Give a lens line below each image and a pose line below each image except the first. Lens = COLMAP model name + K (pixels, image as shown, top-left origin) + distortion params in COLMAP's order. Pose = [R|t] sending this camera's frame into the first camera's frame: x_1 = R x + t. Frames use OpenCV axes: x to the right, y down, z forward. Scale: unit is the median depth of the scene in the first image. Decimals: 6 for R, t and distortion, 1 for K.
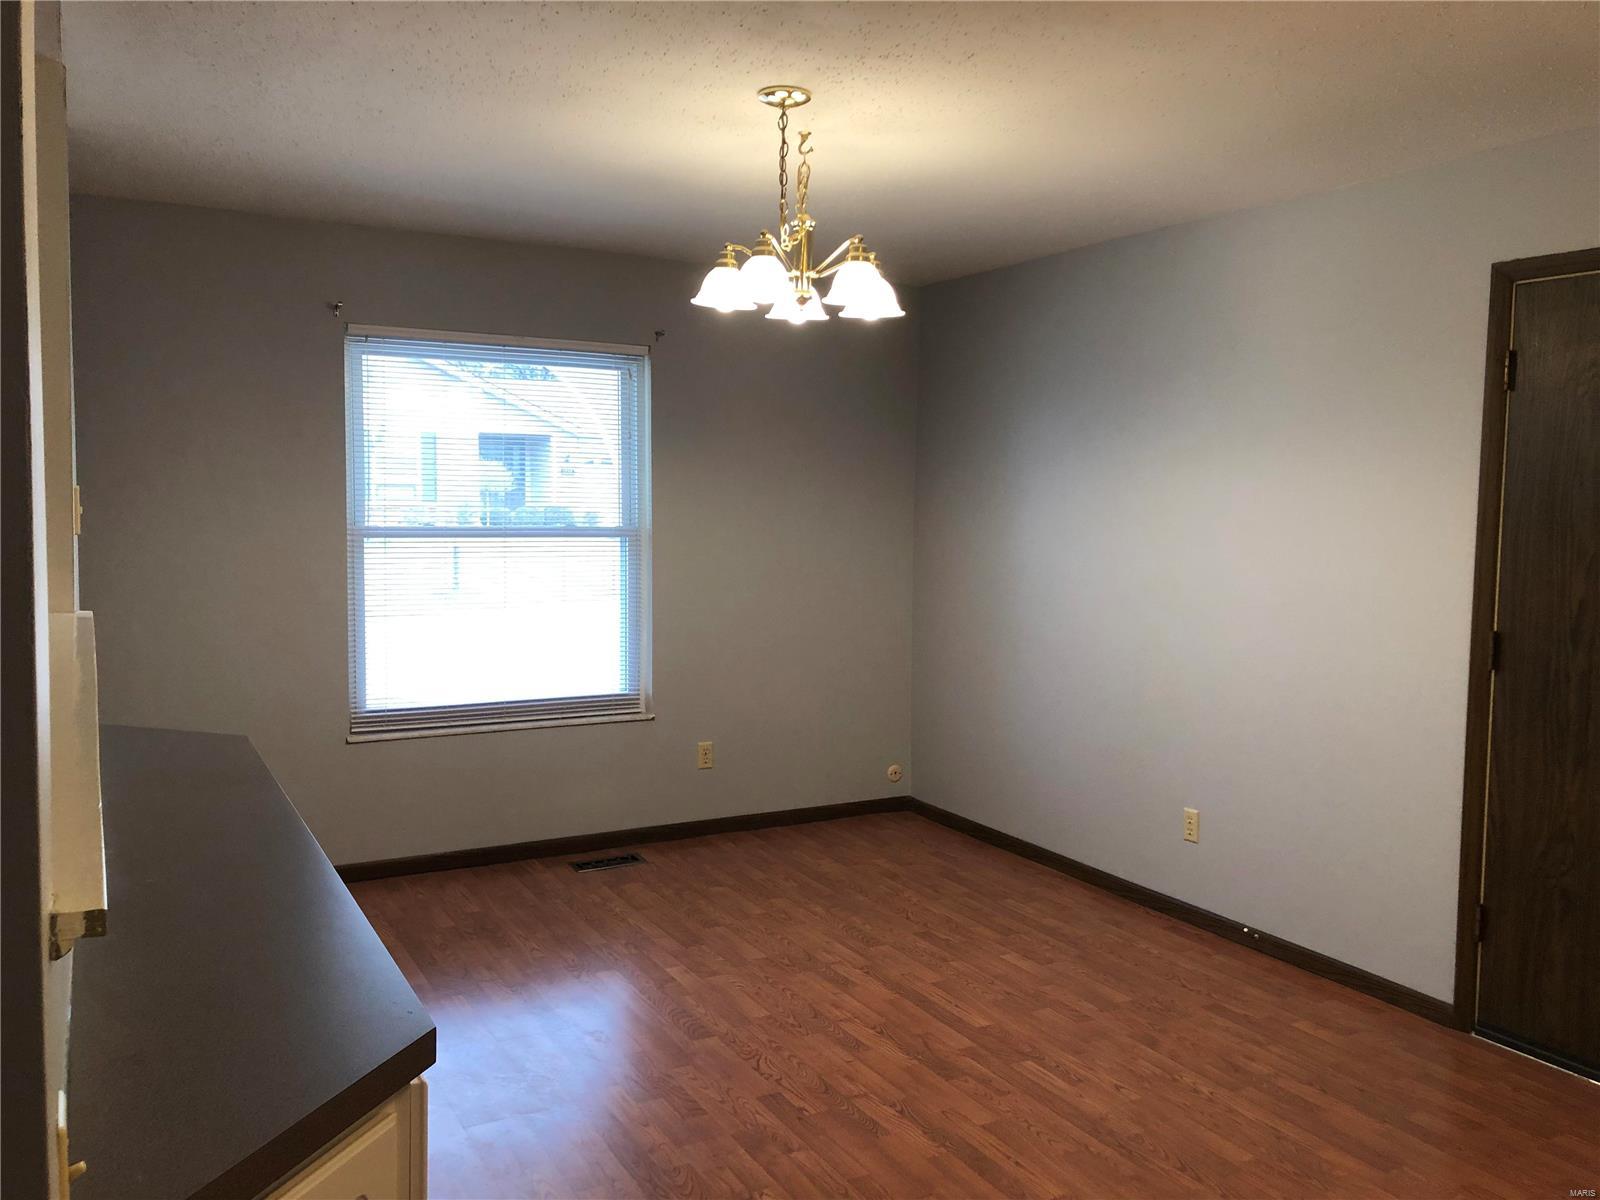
lens RADIAL K [[1296.6, 0, 791.2], [0, 1296.6, 599.9], [0, 0, 1]] dist [0.033815, -0.005911]
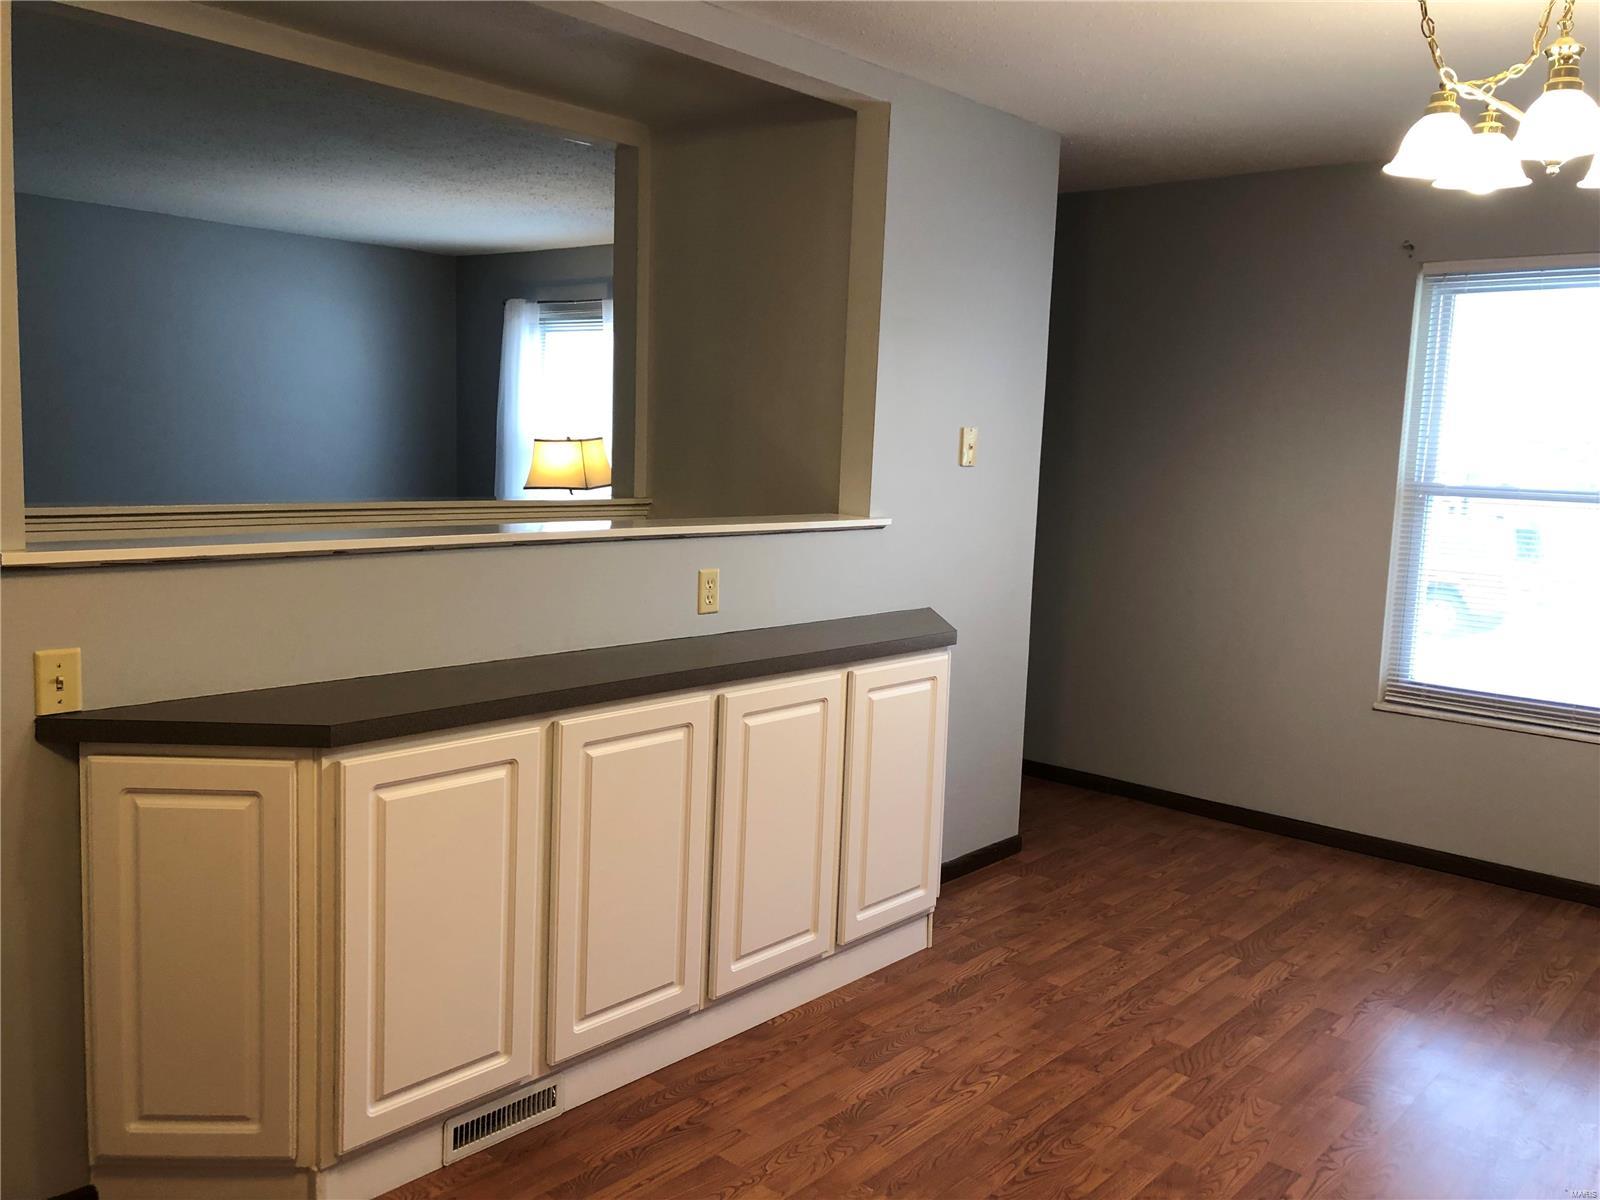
lens RADIAL K [[1296.6, 0, 790.0], [0, 1296.6, 598.8], [0, 0, 1]] dist [0.033815, -0.005911]
pose [[0.343516, 0.121034, -0.931315, 0.419425], [-0.111929, 0.989869, 0.087358, -0.005460], [0.932453, 0.074232, 0.353583, 0.272153]]
